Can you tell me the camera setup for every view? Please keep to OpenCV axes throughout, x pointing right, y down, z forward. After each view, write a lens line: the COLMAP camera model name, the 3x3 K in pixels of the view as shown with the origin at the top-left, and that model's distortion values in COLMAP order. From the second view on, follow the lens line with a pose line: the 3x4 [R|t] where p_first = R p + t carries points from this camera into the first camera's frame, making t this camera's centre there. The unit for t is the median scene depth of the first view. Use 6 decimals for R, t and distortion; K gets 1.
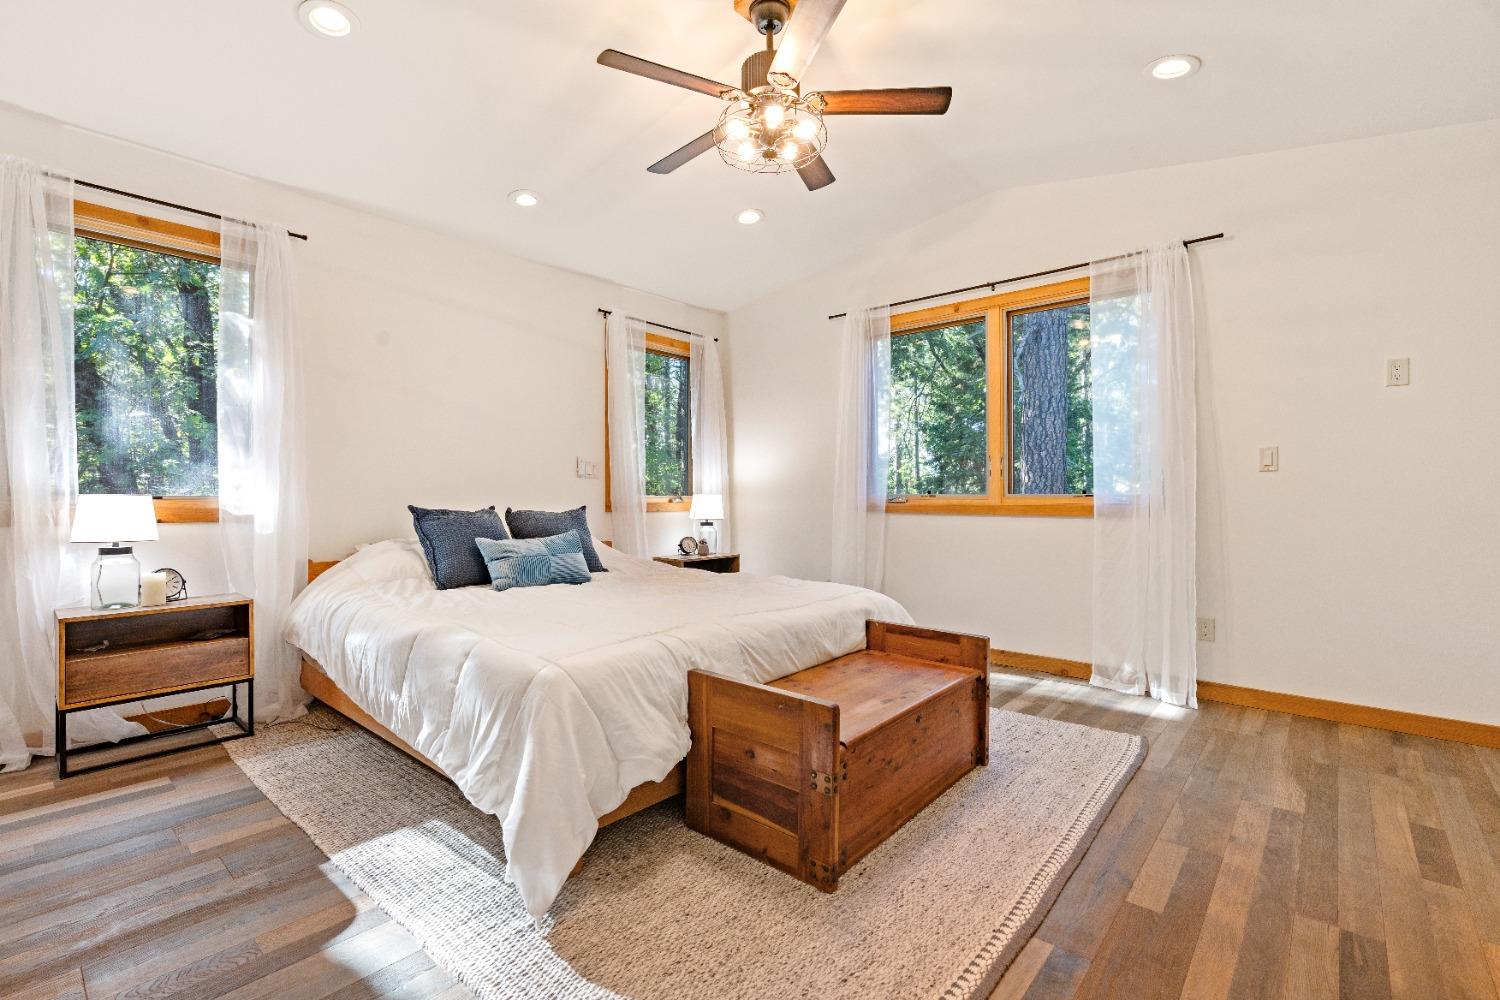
lens RADIAL K [[667.5, 0, 750.9], [0, 667.5, 508.2], [0, 0, 1]] dist [0.038961, 0.000115]
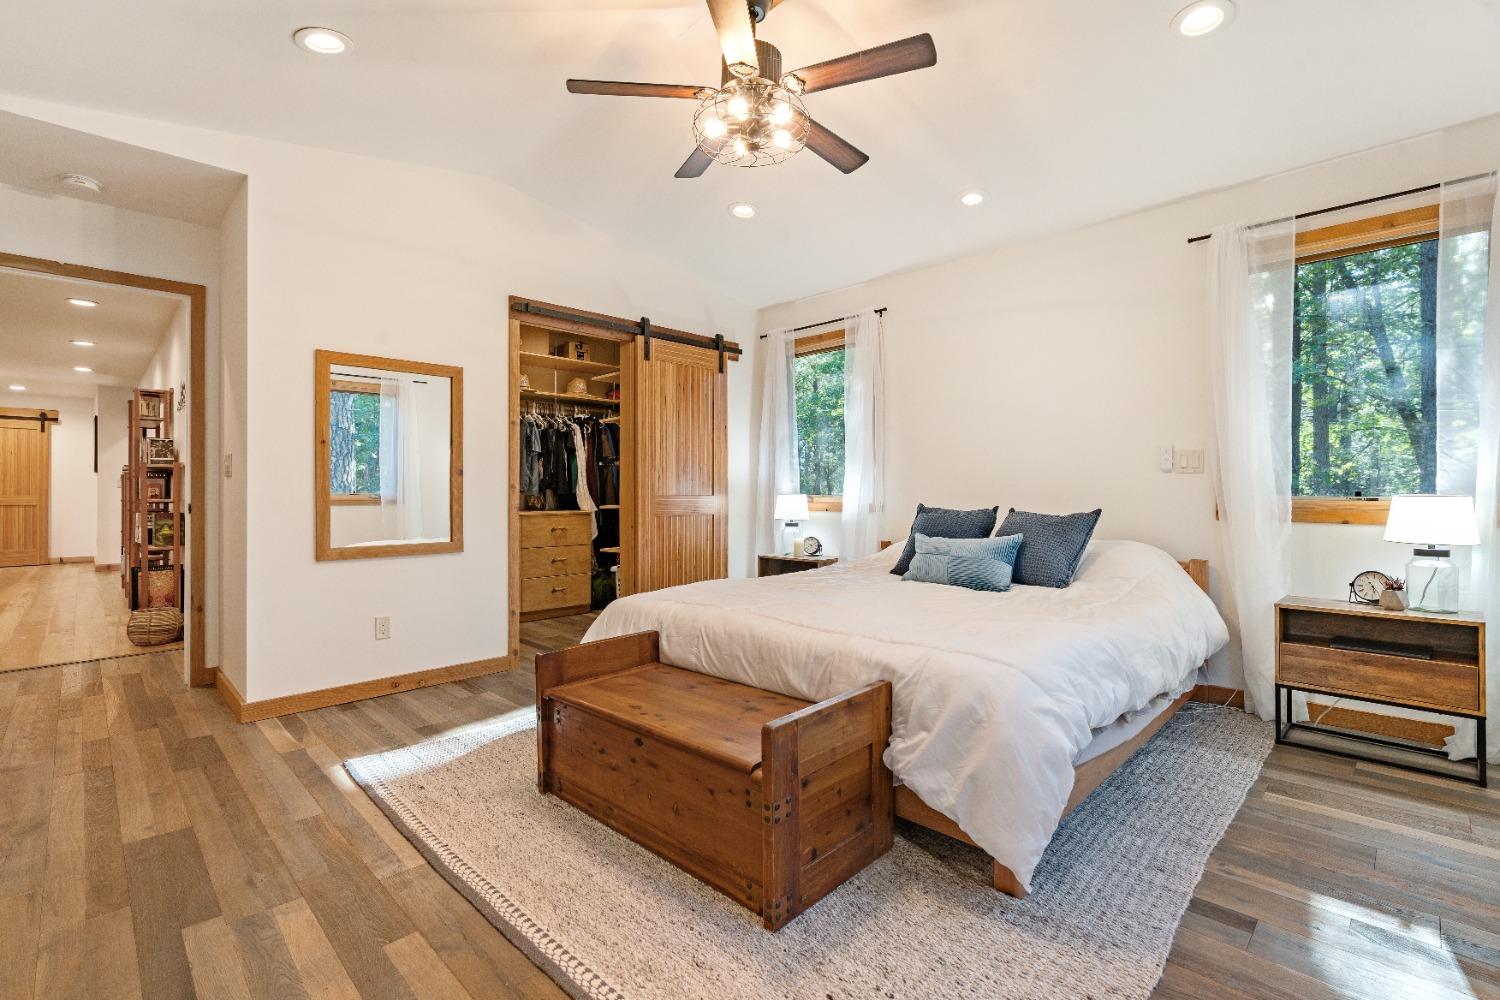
lens RADIAL K [[676.2, 0, 741.0], [0, 676.2, 500.8], [0, 0, 1]] dist [-0.002041, 0.000316]
pose [[-0.073454, 0.007141, -0.997273, 0.768137], [-0.018816, 0.999786, 0.008545, -0.014643], [0.997121, 0.019393, -0.073304, 0.803234]]
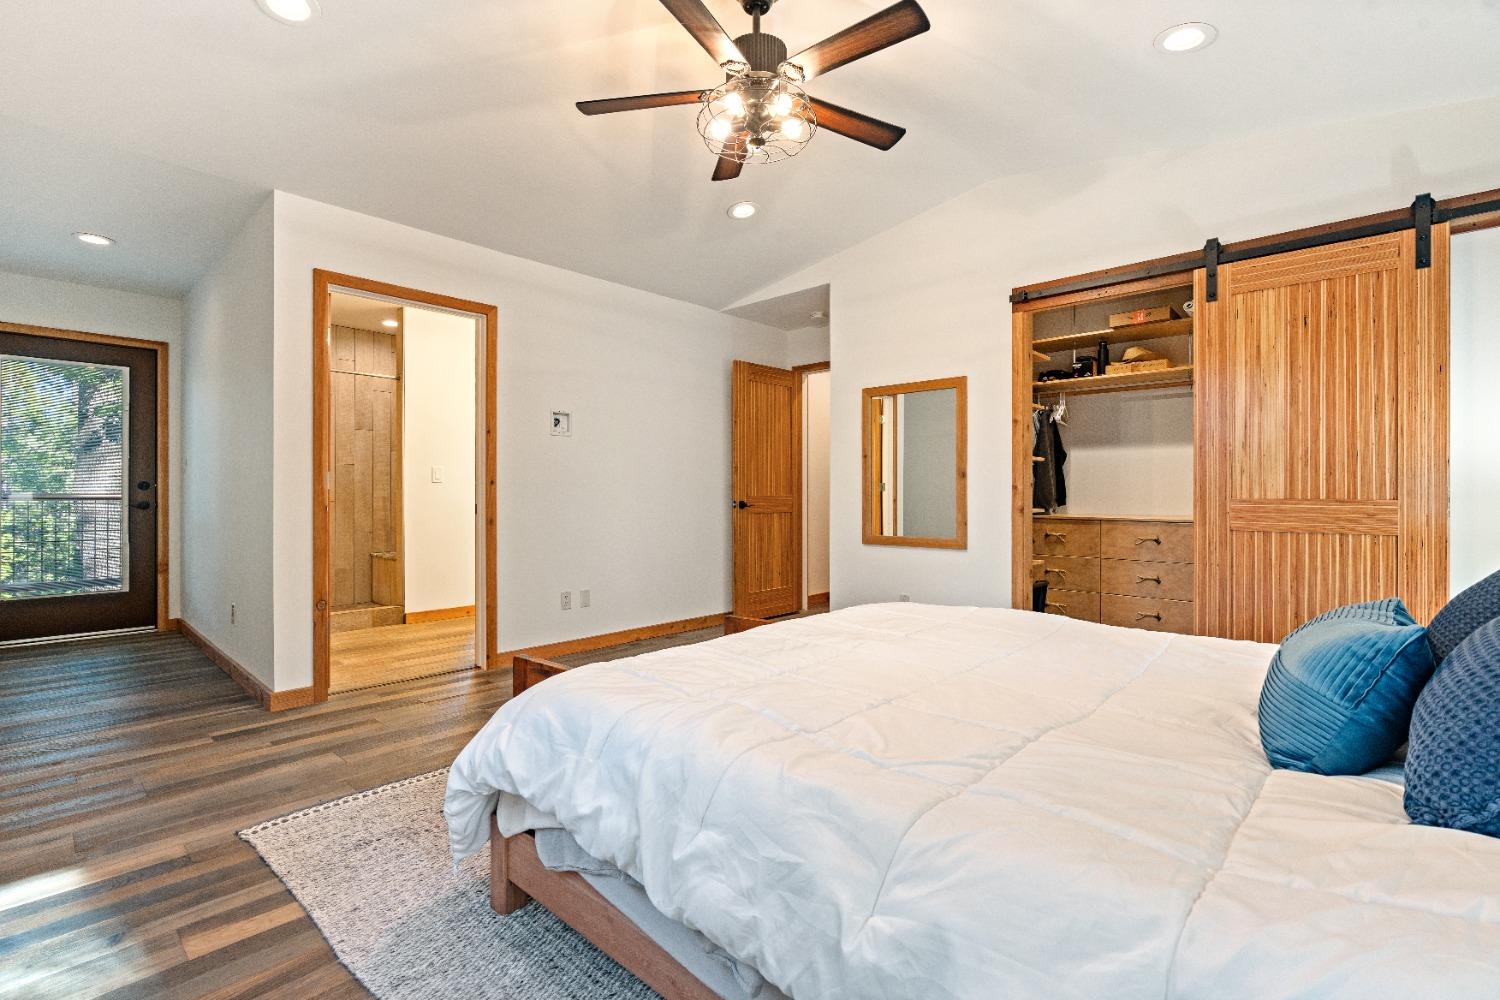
lens RADIAL K [[693.1, 0, 745.8], [0, 693.1, 512.5], [0, 0, 1]] dist [0.000924, 0.000422]
pose [[-0.999315, -0.007961, 0.036146, 0.013320], [-0.006111, 0.998679, 0.051011, -0.038939], [-0.036504, 0.050755, -0.998044, 1.505239]]
